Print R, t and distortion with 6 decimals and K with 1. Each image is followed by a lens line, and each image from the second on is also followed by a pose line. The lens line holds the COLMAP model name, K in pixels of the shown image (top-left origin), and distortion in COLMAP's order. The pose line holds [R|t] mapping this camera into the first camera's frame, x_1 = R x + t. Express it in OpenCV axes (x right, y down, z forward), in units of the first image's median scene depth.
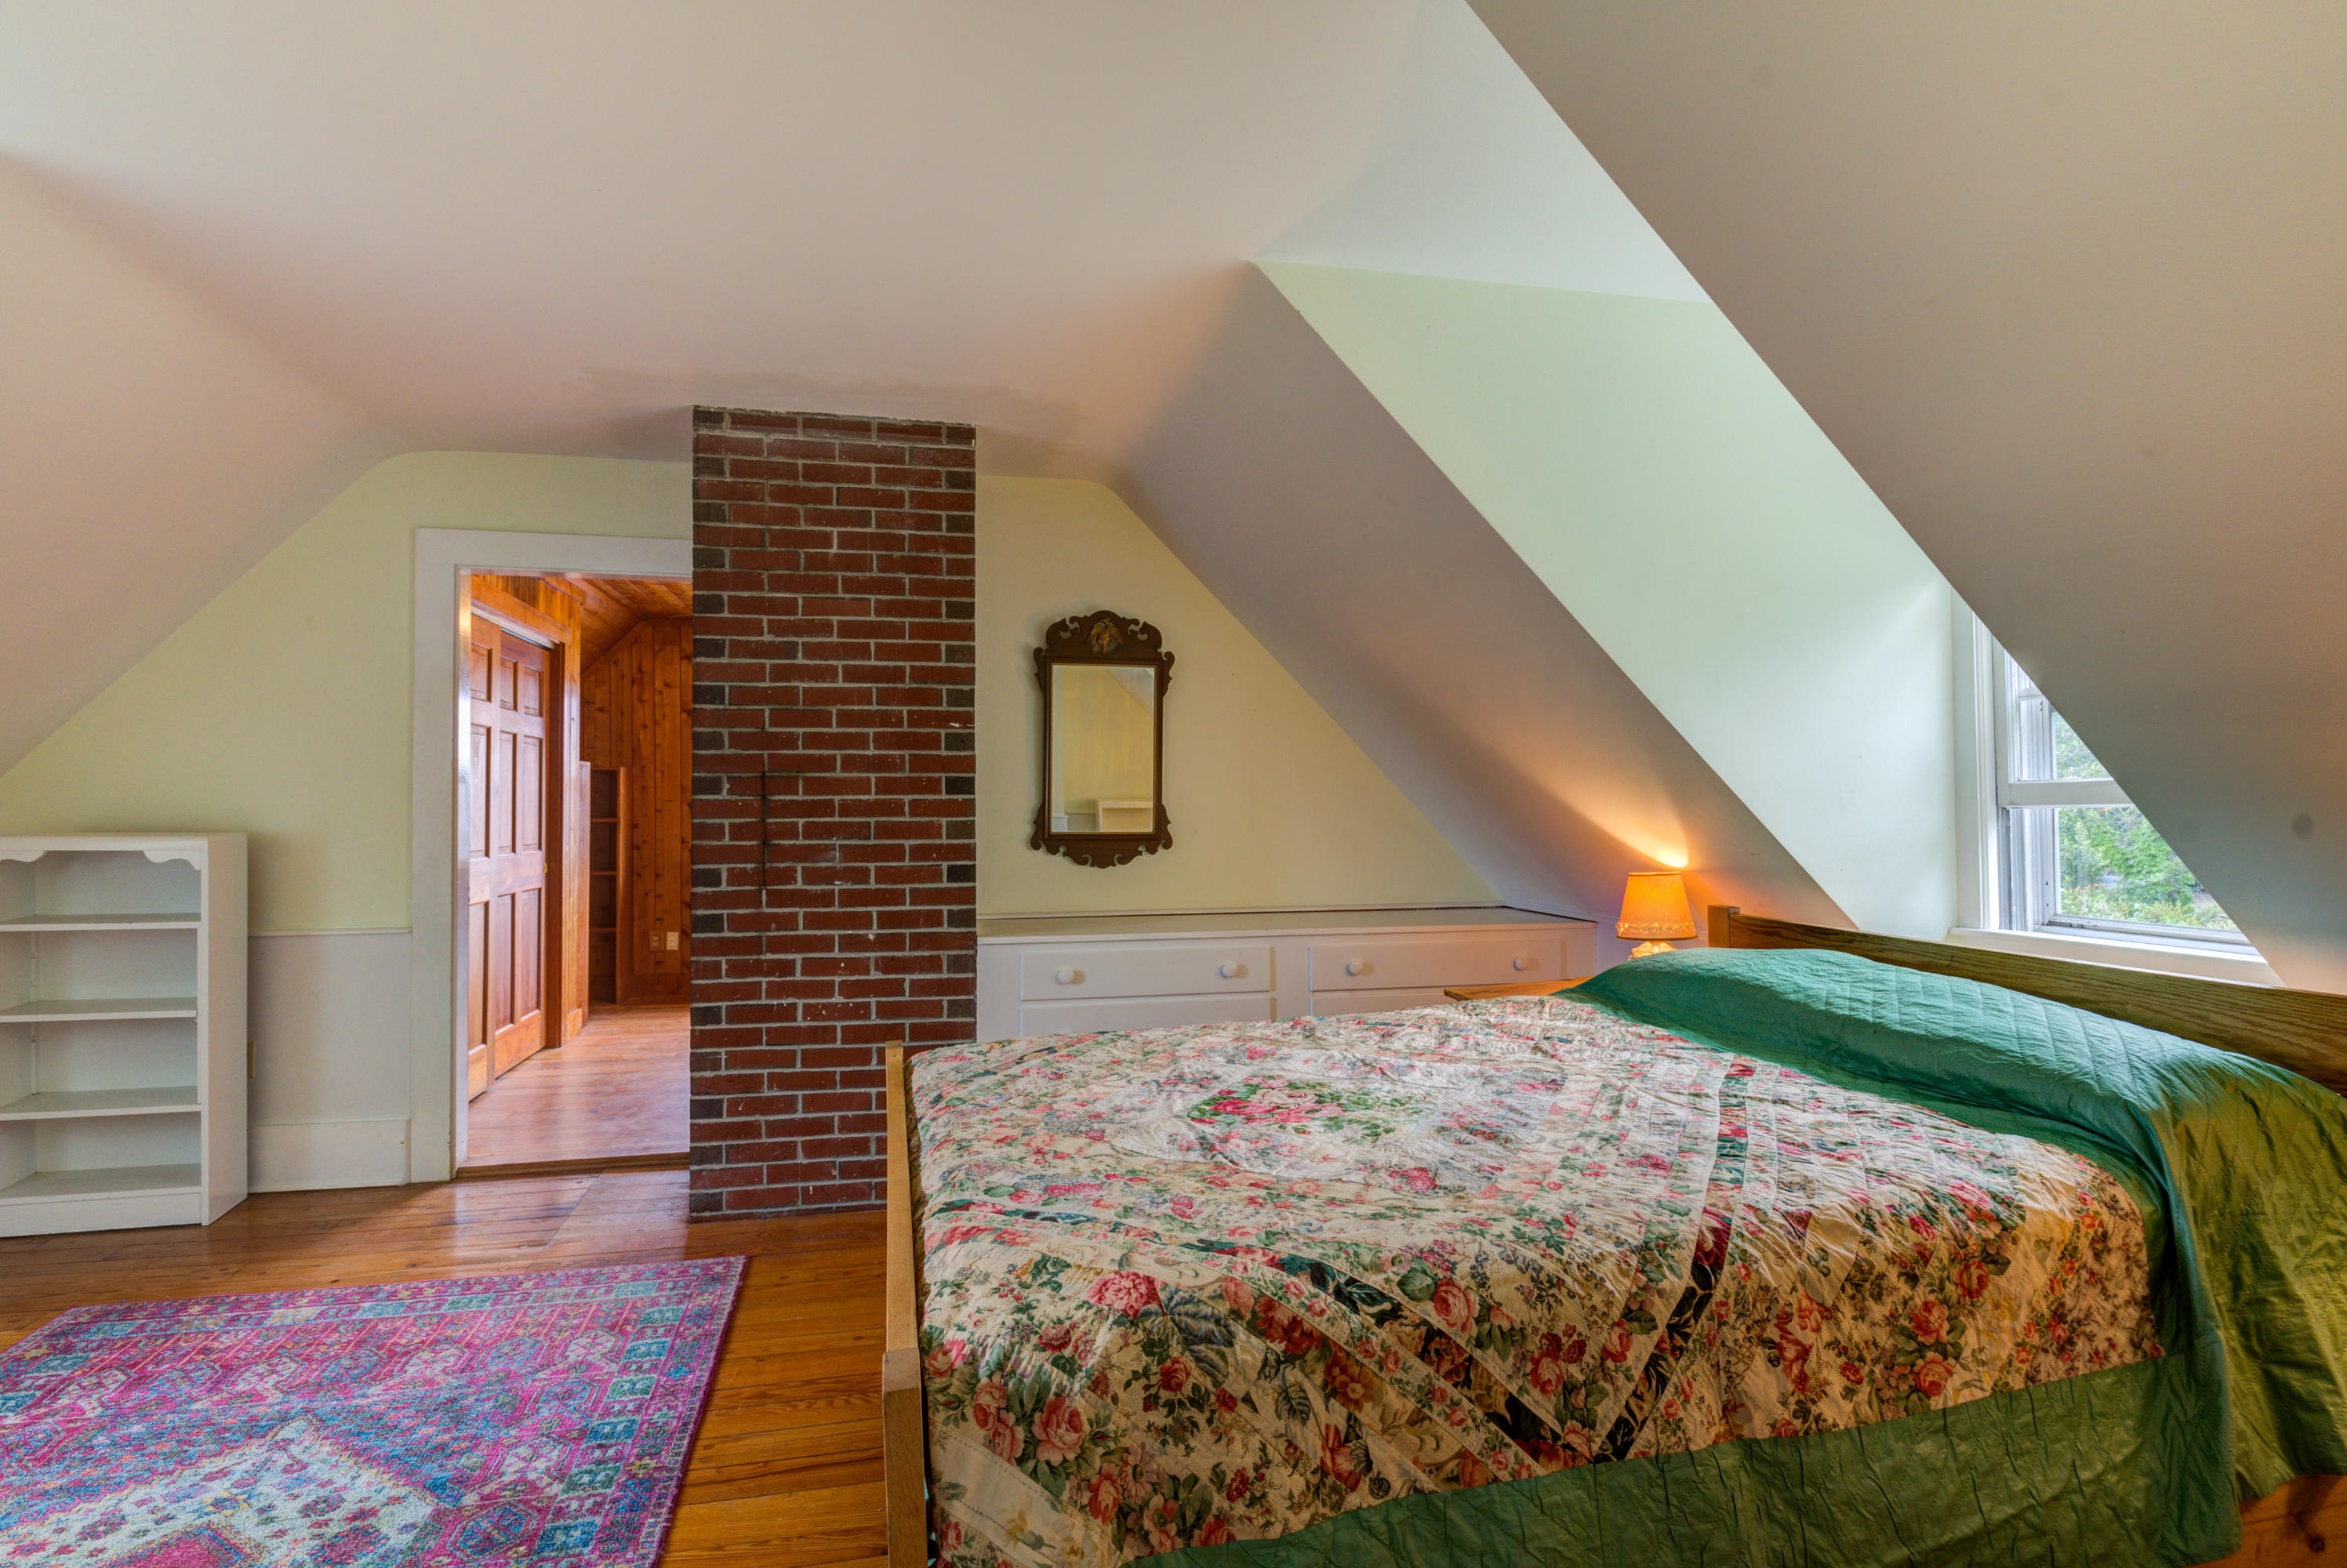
lens RADIAL K [[1242.9, 0, 1185.7], [0, 1242.9, 783.1], [0, 0, 1]] dist [0.000934, -0.000002]
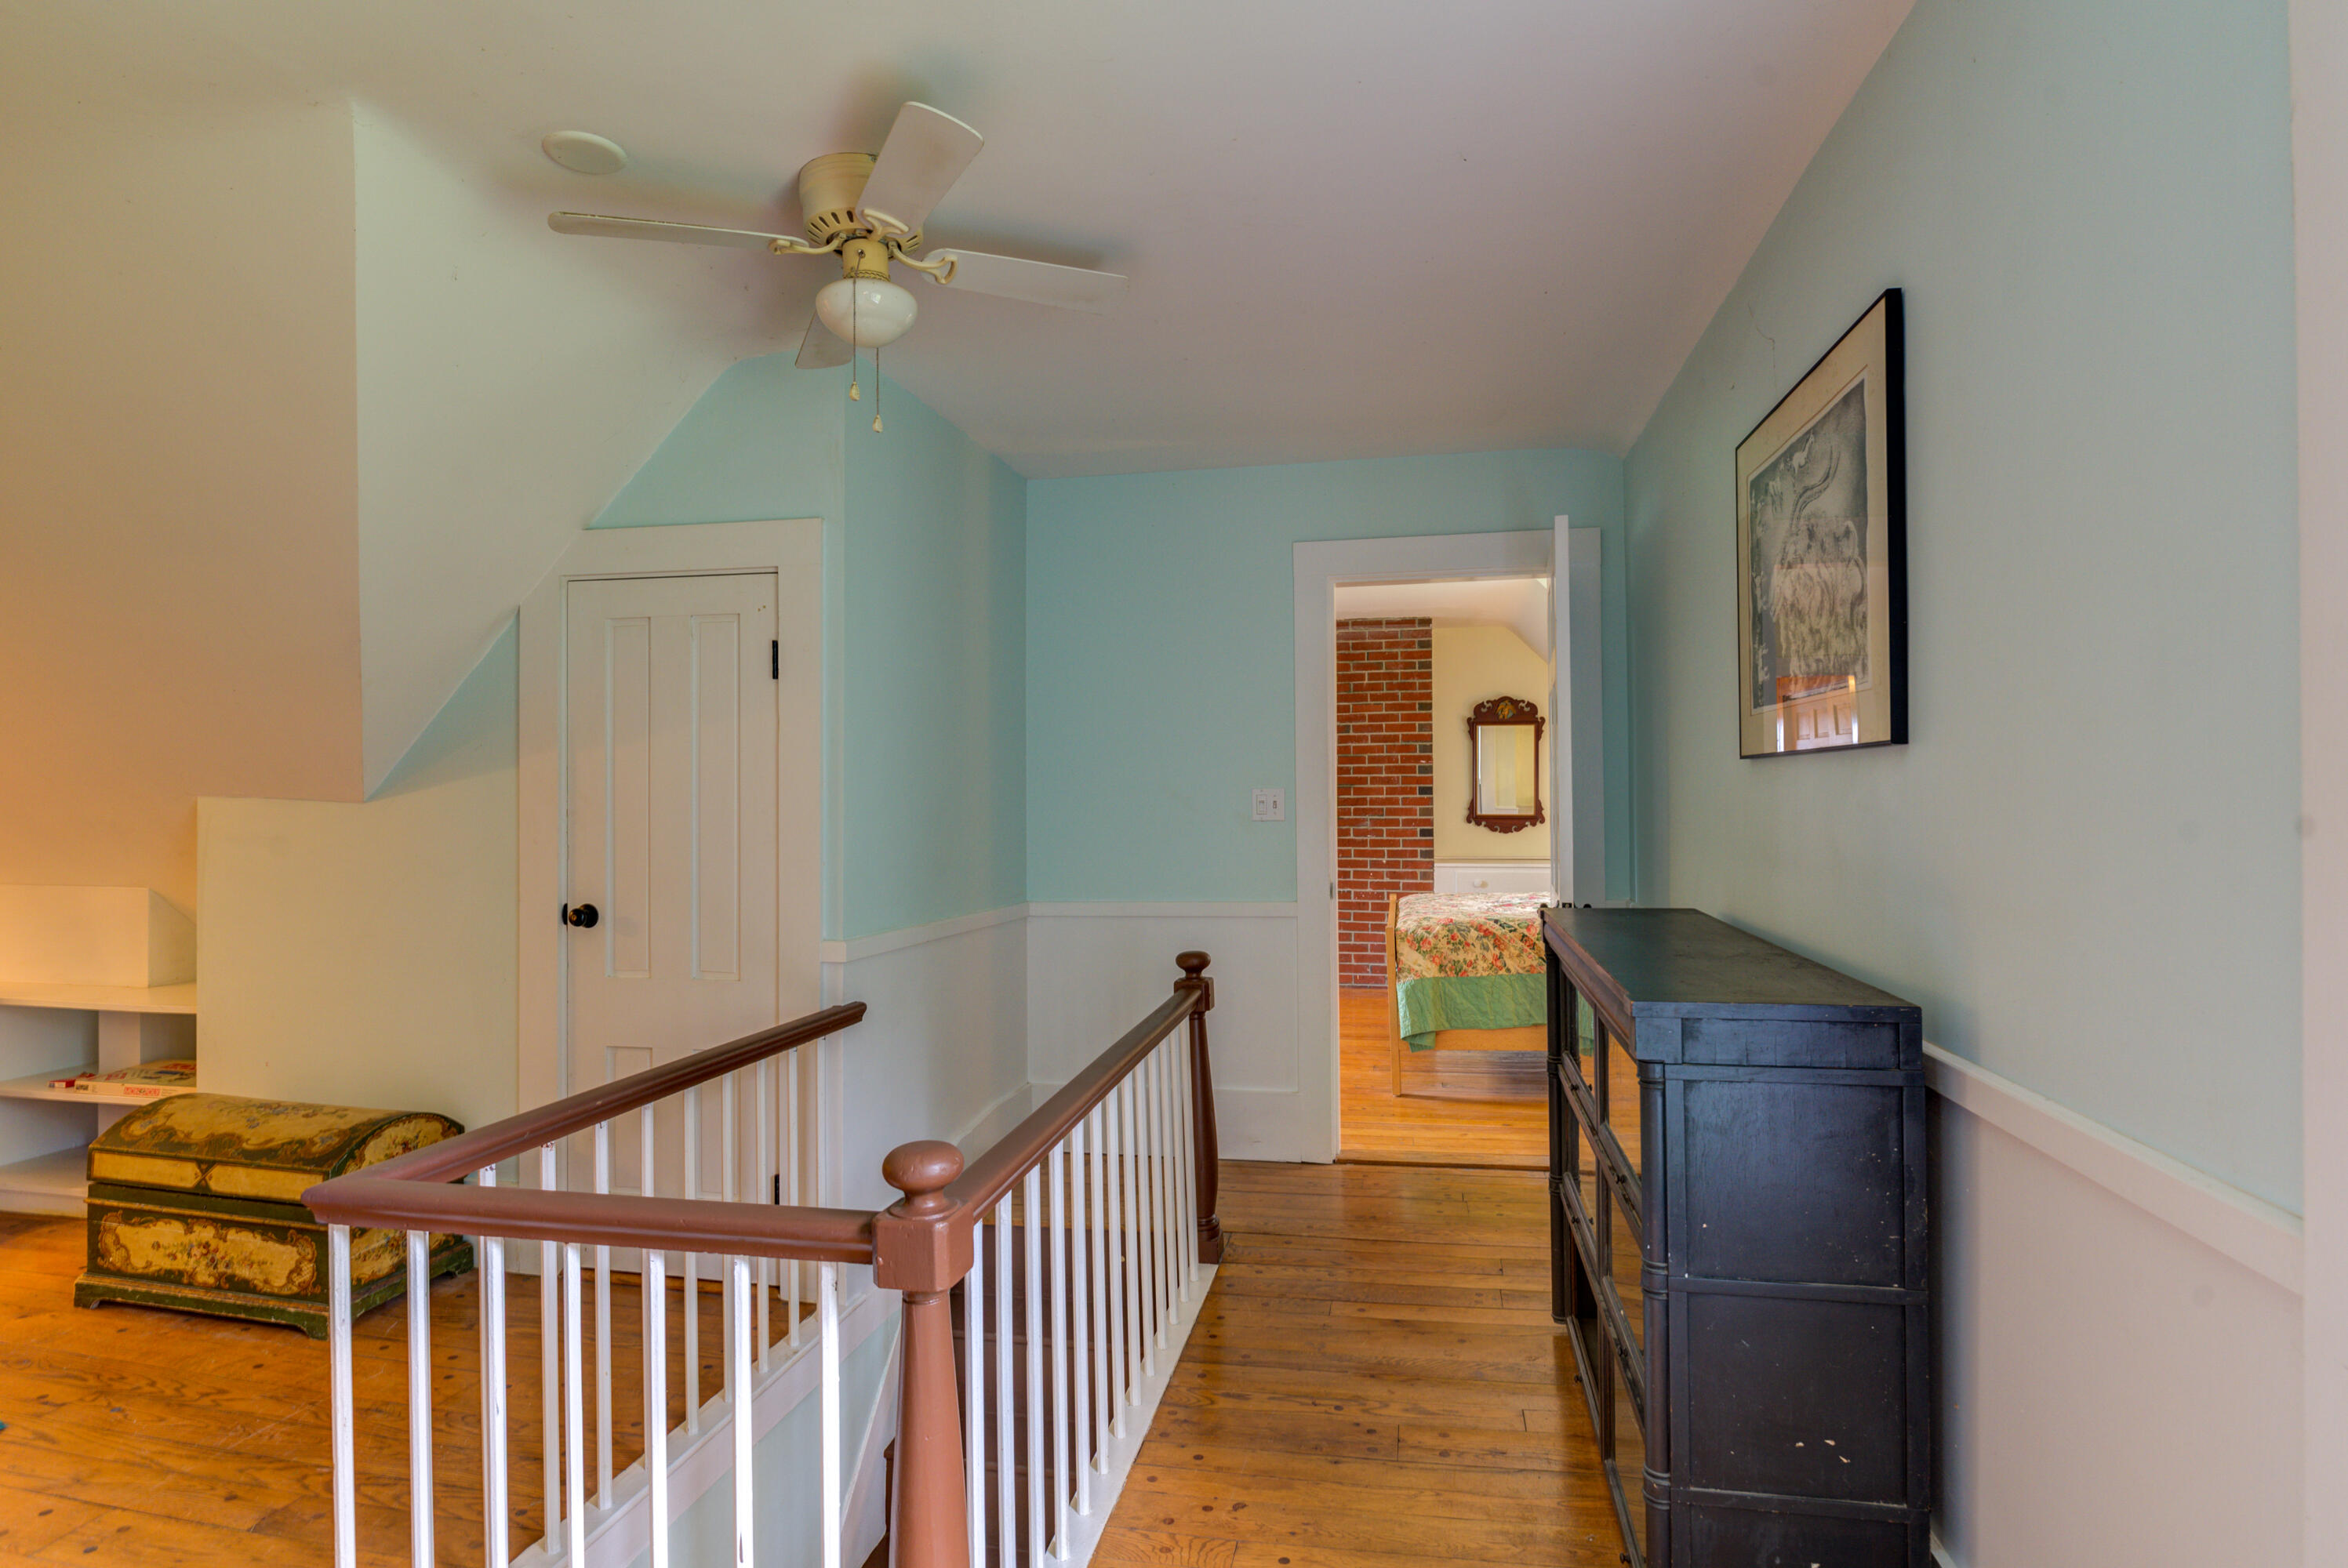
lens RADIAL K [[1198.6, 0, 1178.6], [0, 1198.6, 786.2], [0, 0, 1]] dist [-0.001977, -0.000001]
pose [[0.913210, -0.005458, -0.407452, 0.262492], [0.008491, 0.999948, 0.005636, -0.020548], [0.407400, -0.008607, 0.913209, -1.016809]]
